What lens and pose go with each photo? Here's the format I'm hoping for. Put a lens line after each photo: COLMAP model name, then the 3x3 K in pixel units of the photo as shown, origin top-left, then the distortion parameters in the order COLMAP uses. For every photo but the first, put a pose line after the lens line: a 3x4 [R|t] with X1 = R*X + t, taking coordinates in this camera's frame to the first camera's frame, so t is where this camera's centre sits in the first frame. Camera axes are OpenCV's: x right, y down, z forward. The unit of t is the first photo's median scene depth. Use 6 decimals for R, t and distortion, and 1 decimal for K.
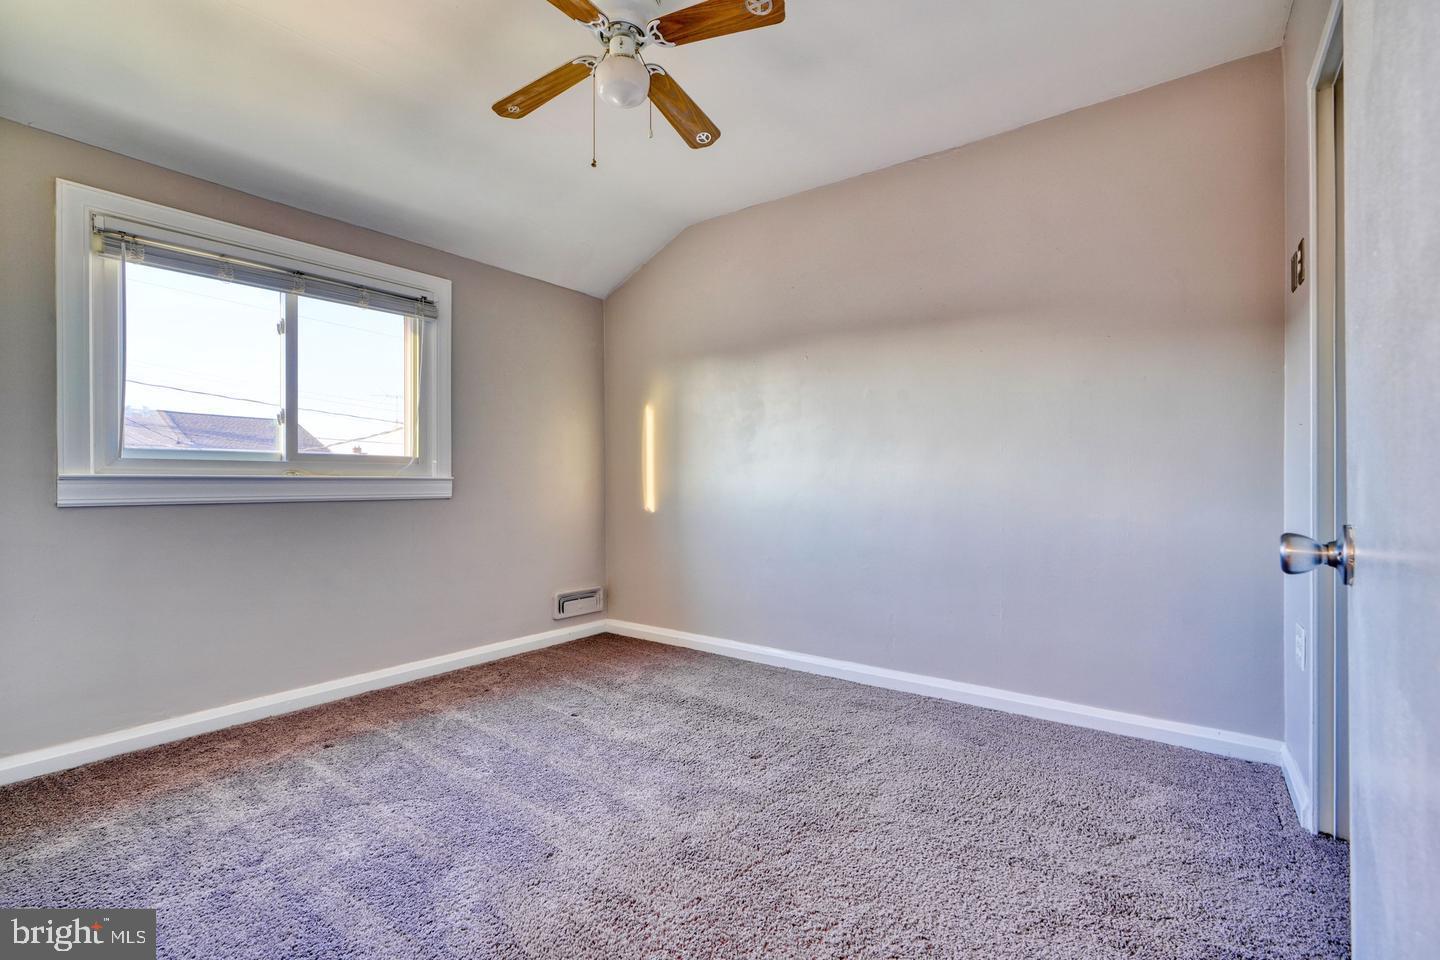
lens RADIAL K [[648.3, 0, 715.5], [0, 648.3, 479.0], [0, 0, 1]] dist [-0.013821, 0.007099]
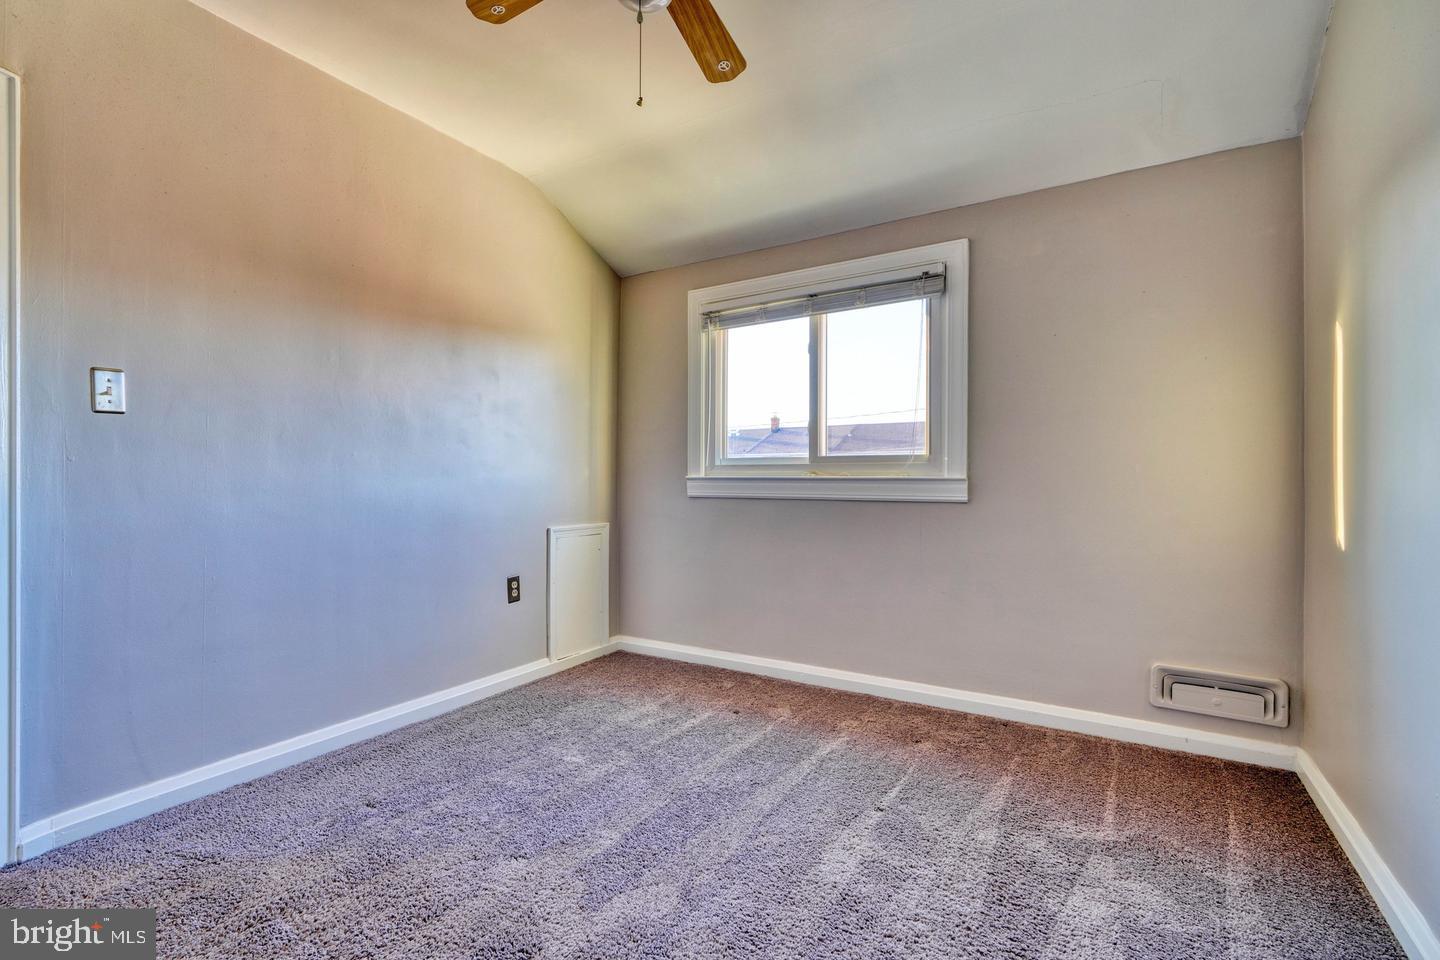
lens RADIAL K [[648.3, 0, 715.3], [0, 648.3, 481.0], [0, 0, 1]] dist [-0.013821, 0.007099]
pose [[0.081425, 0.002666, -0.996676, 0.443567], [0.001220, 0.999995, 0.002775, -0.000313], [0.996679, -0.001442, 0.081421, 0.706862]]
